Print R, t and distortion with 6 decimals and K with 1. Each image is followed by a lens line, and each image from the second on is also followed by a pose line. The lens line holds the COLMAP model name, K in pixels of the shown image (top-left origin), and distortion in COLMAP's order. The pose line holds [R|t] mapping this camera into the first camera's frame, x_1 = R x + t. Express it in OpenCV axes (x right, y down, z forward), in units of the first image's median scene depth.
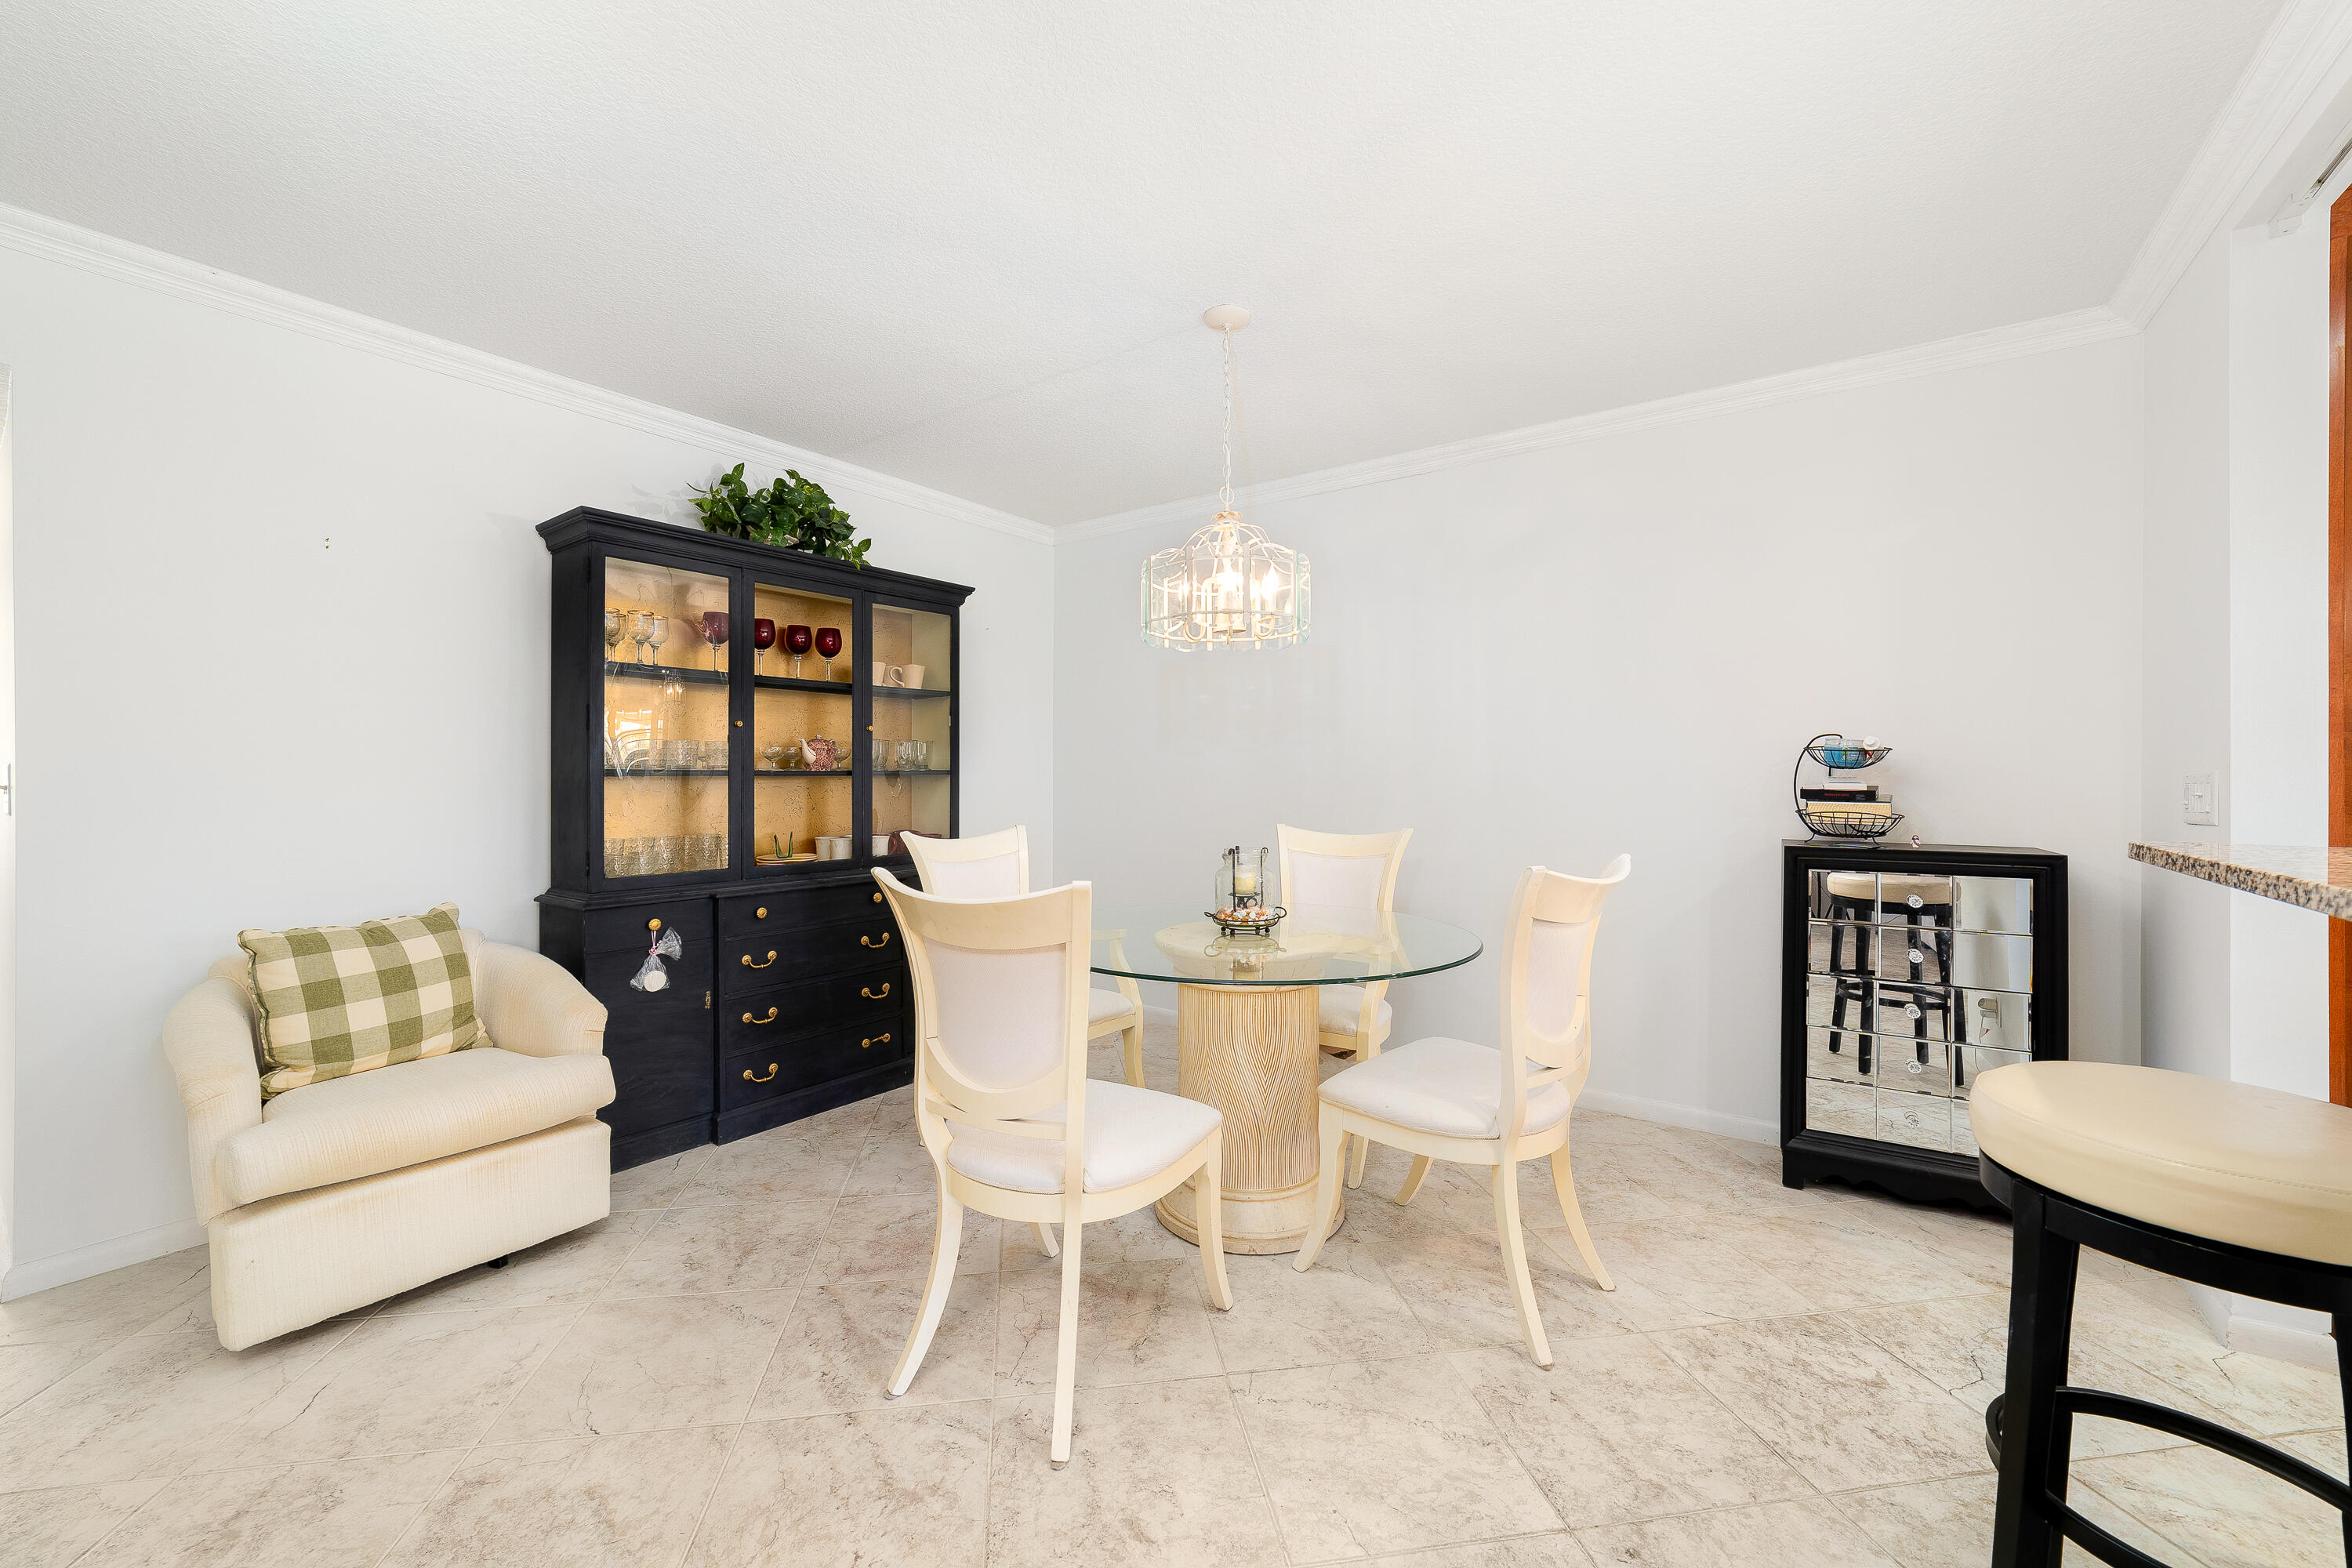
lens RADIAL K [[924.3, 0, 1146.2], [0, 924.3, 768.7], [0, 0, 1]] dist [-0.011745, 0.000162]
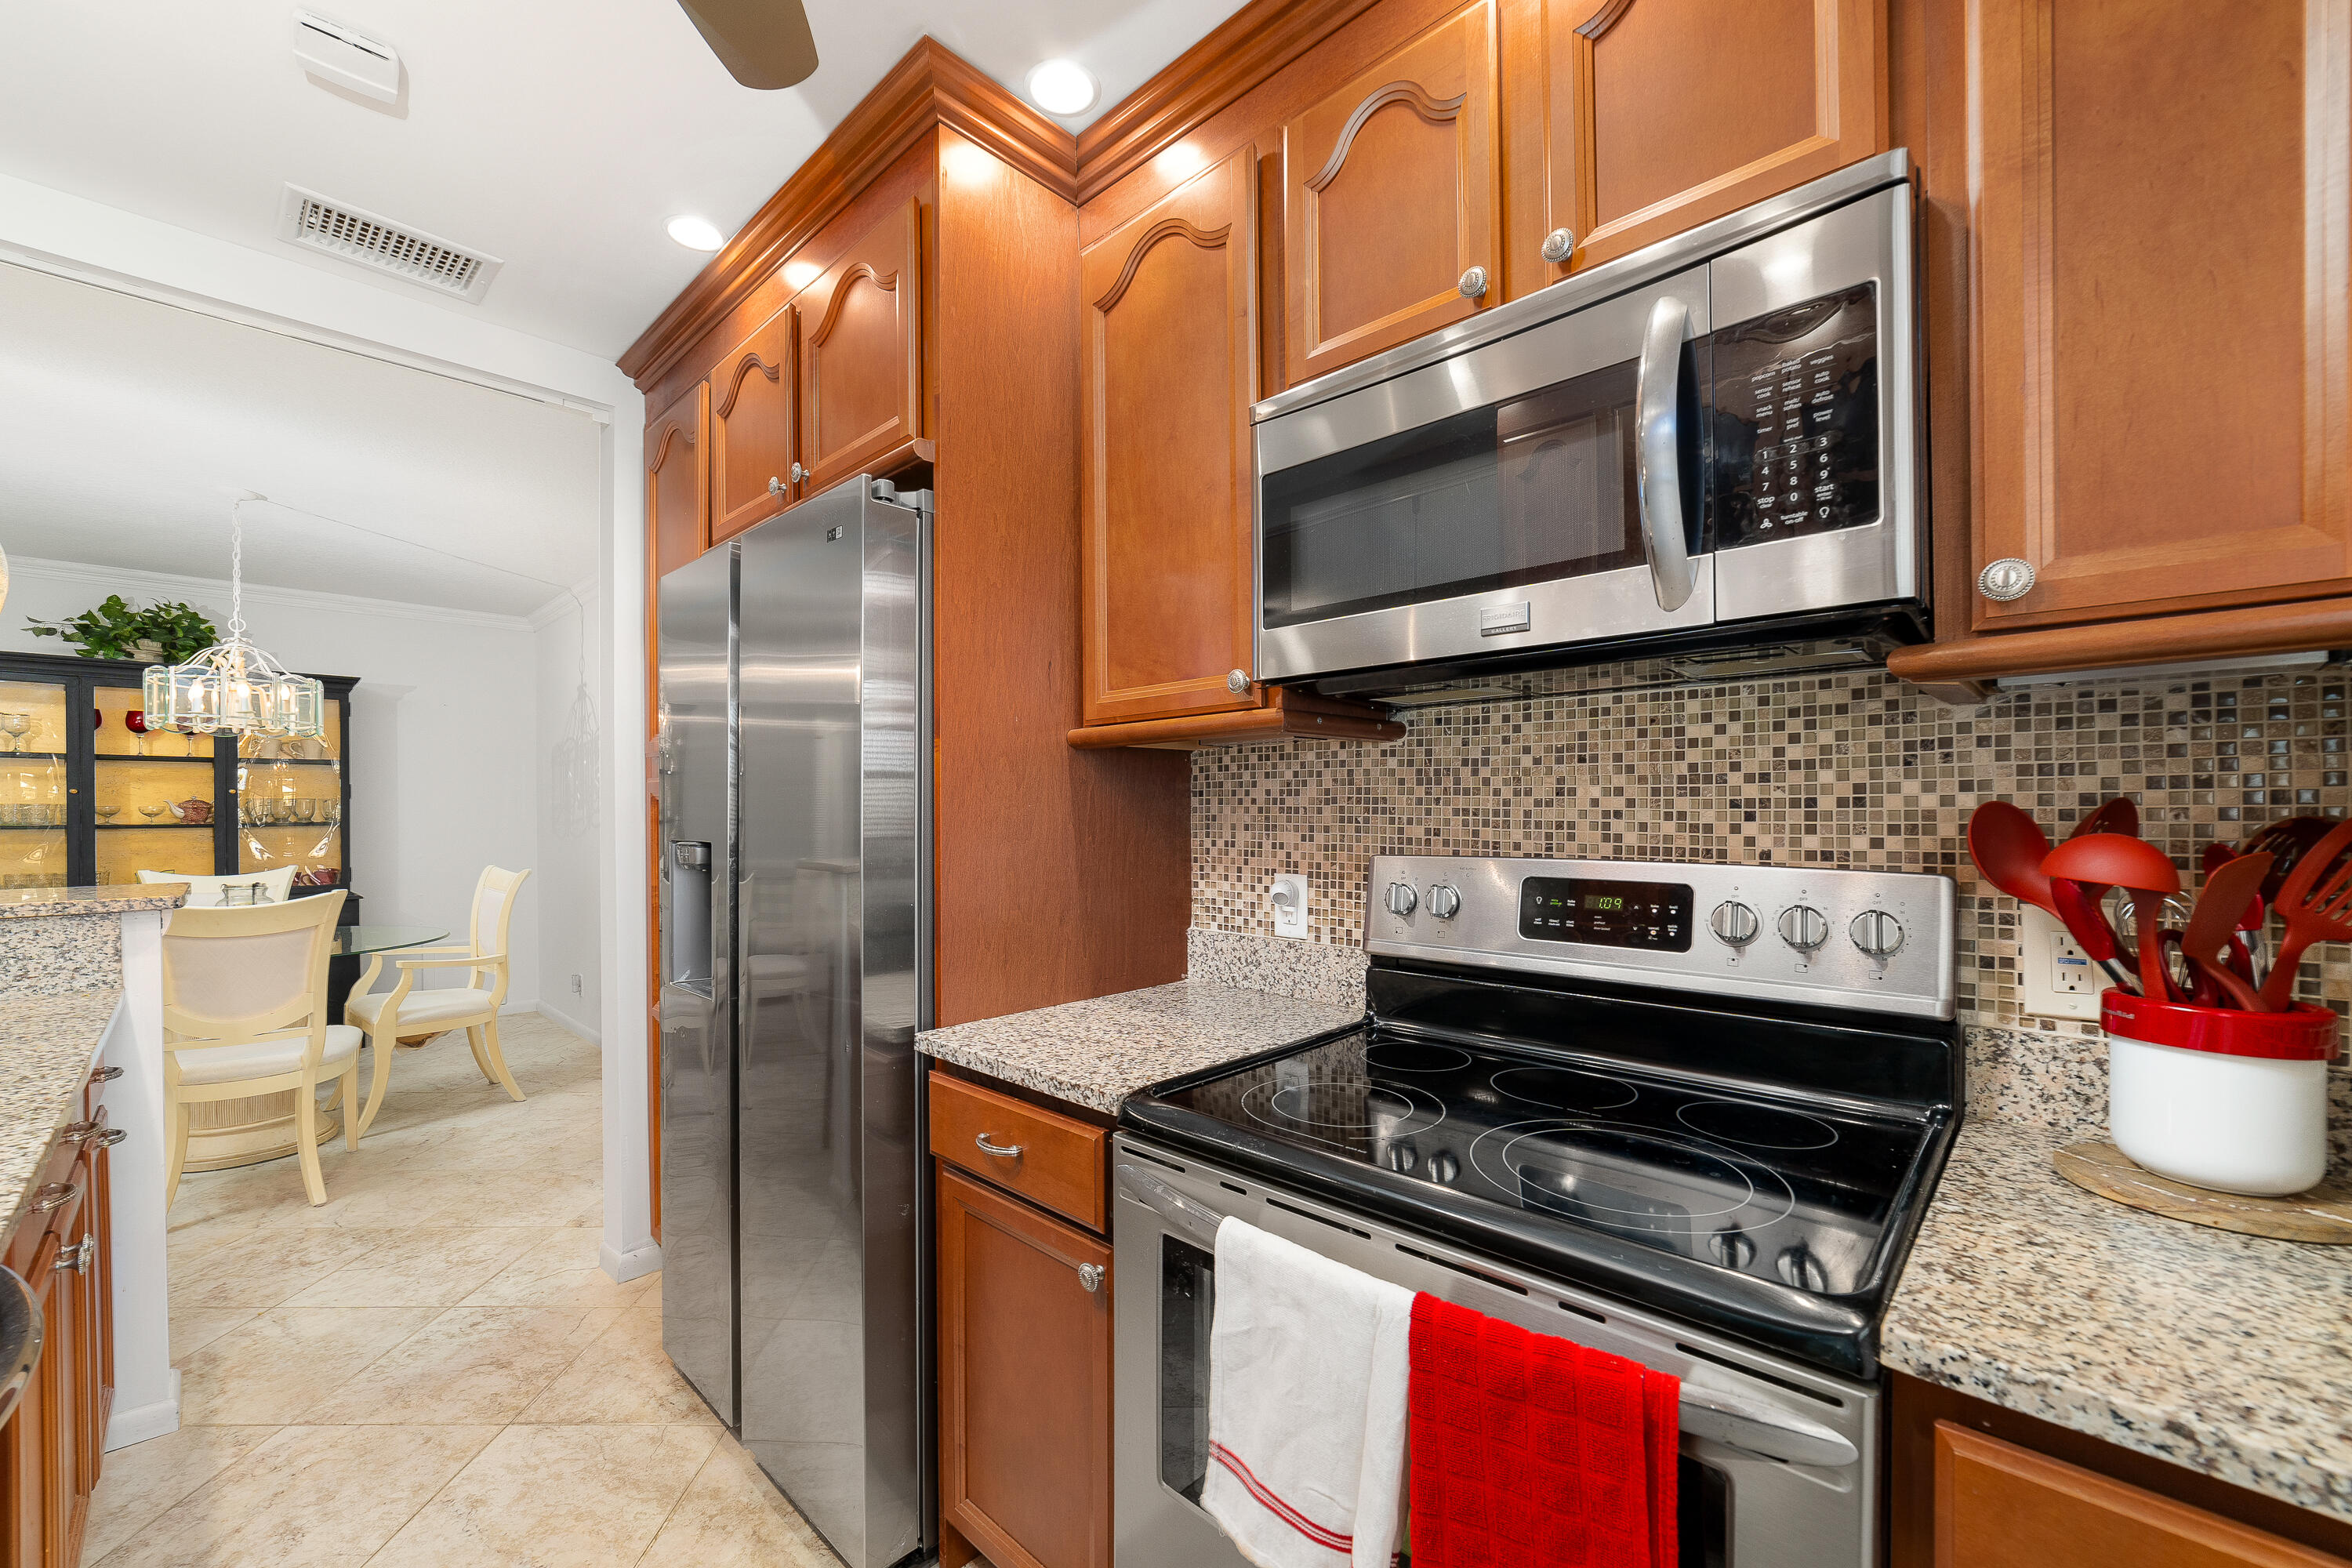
lens RADIAL K [[909.9, 0, 1174.2], [0, 909.9, 805.3], [0, 0, 1]] dist [-0.000824, 0.000233]
pose [[0.992916, -0.006148, -0.118659, 1.738313], [0.006626, 0.999971, 0.003630, -0.027656], [0.118633, -0.004390, 0.992928, -0.177457]]
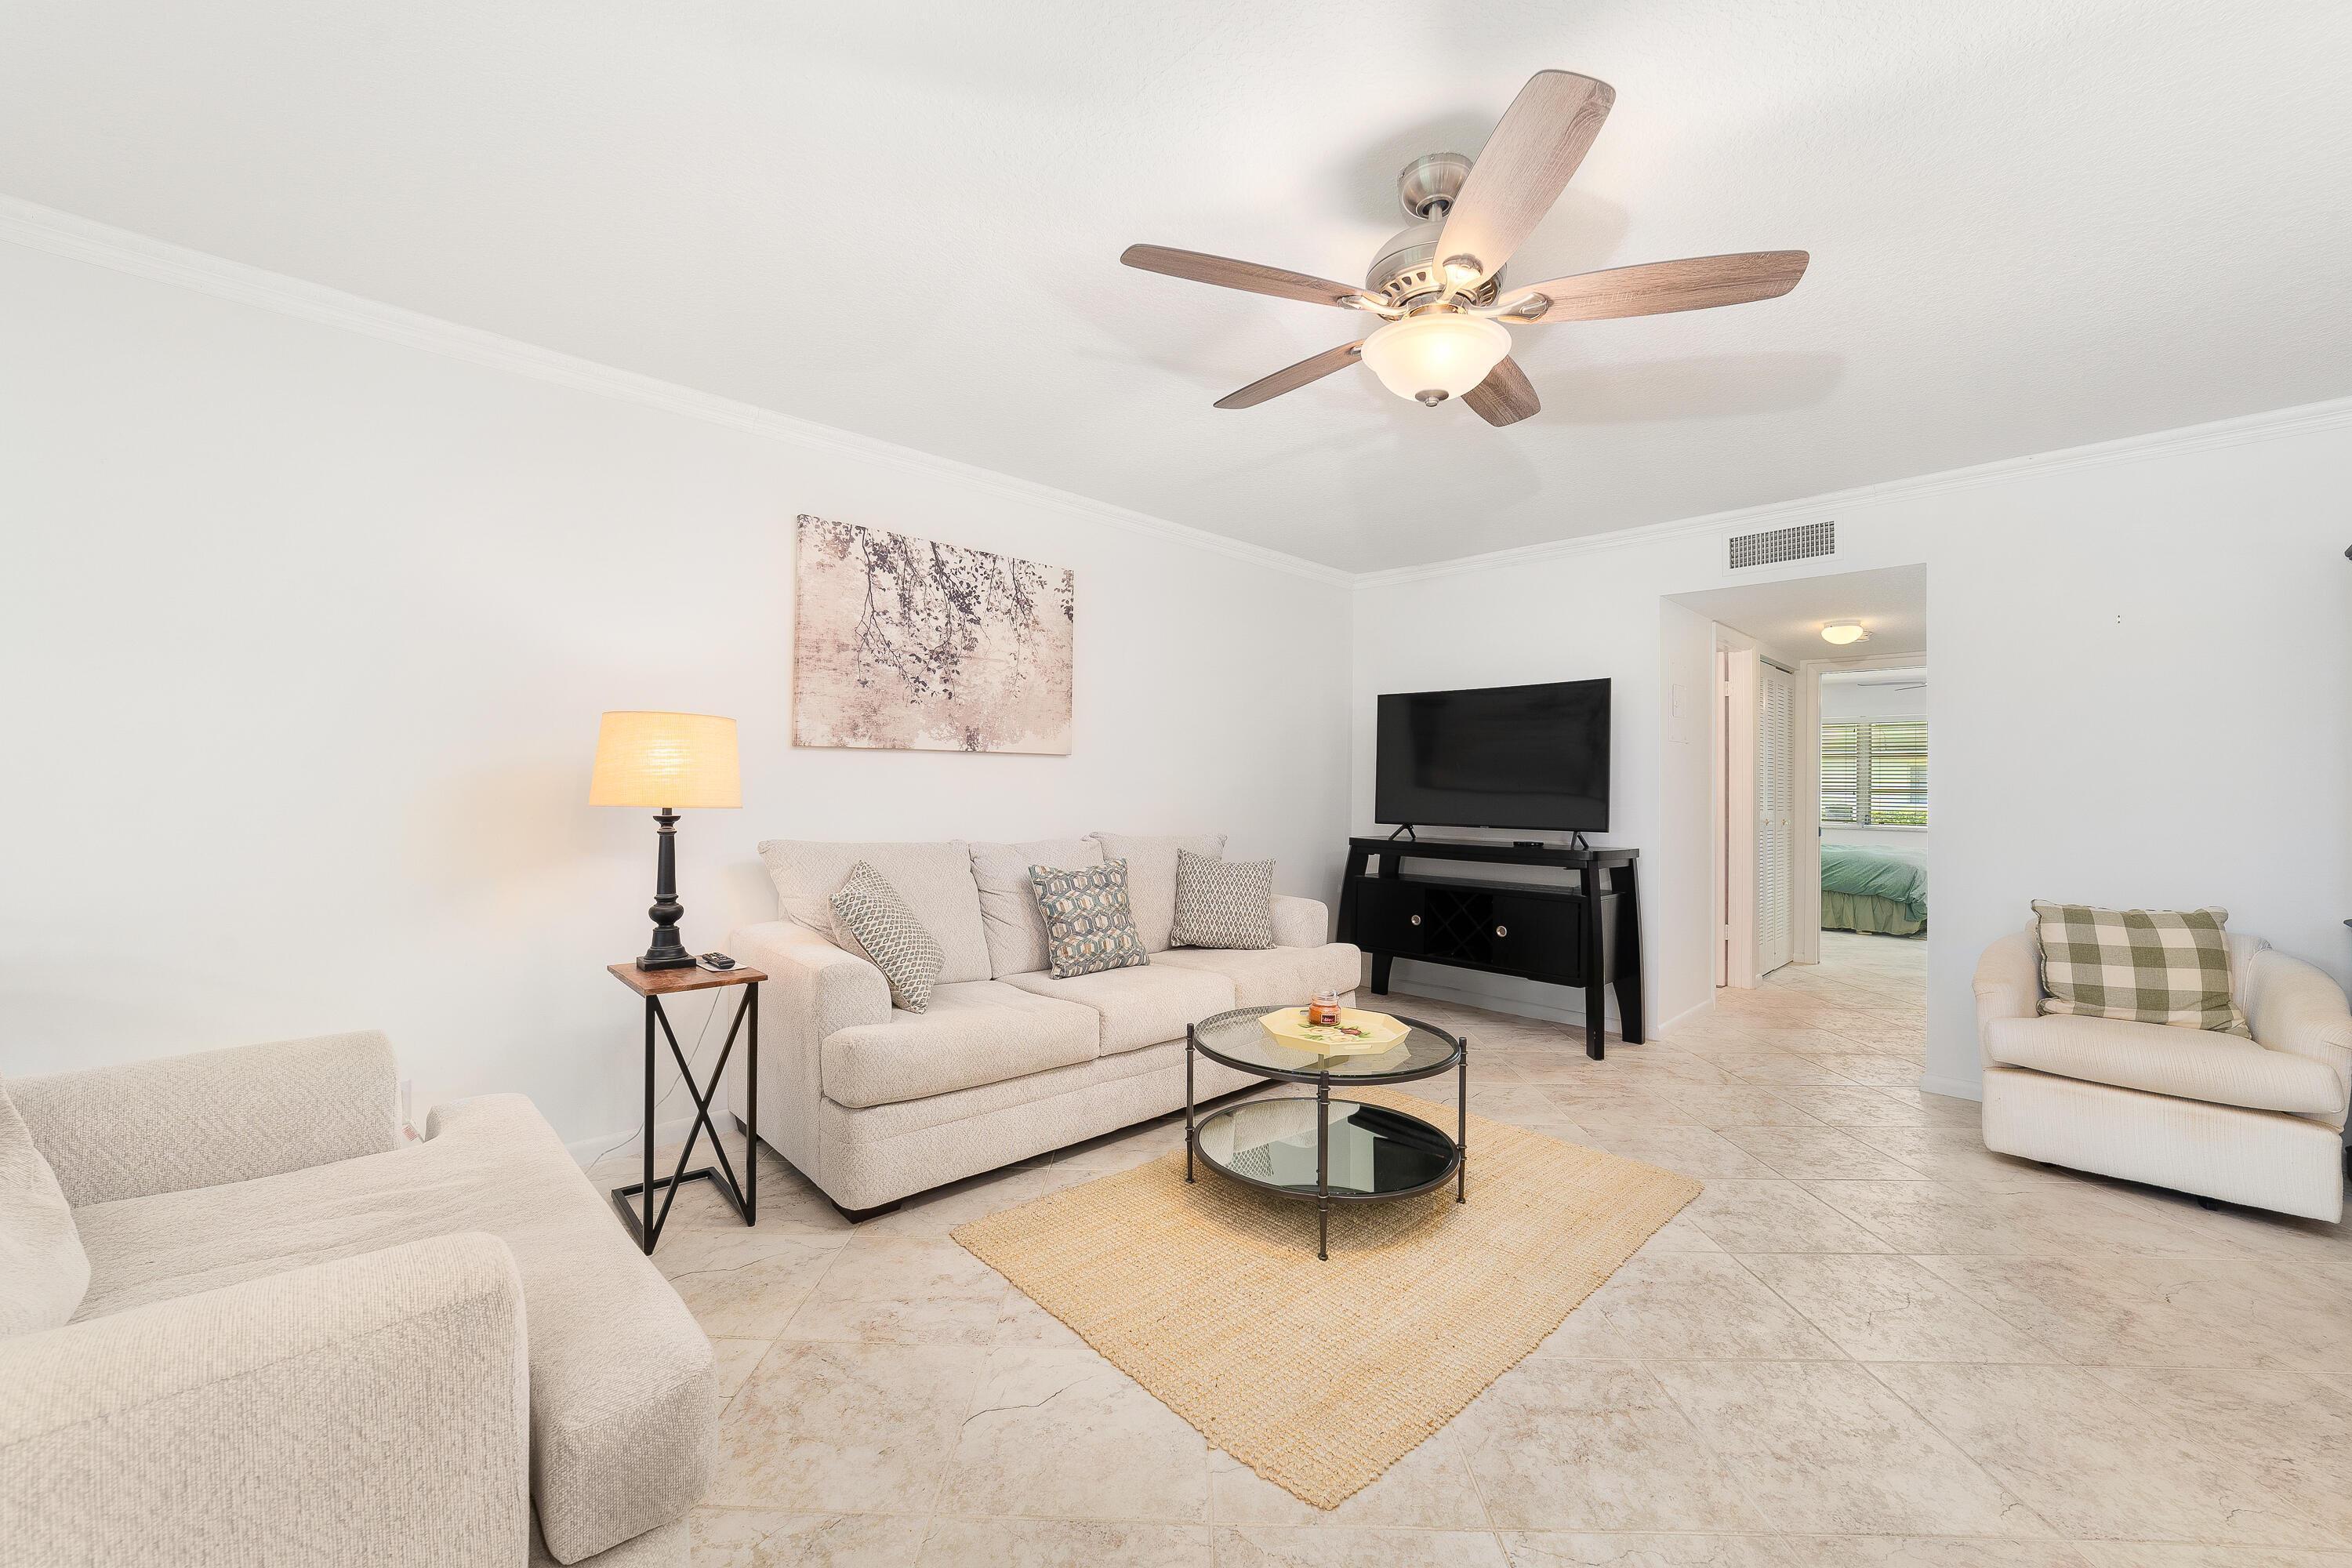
lens RADIAL K [[927.0, 0, 1178.0], [0, 927.0, 760.4], [0, 0, 1]] dist [-0.006392, 0.000304]
pose [[-0.146822, -0.026310, -0.988813, 0.662825], [-0.005348, 0.999653, -0.025804, -0.002544], [0.989149, 0.001500, -0.146911, -0.148094]]
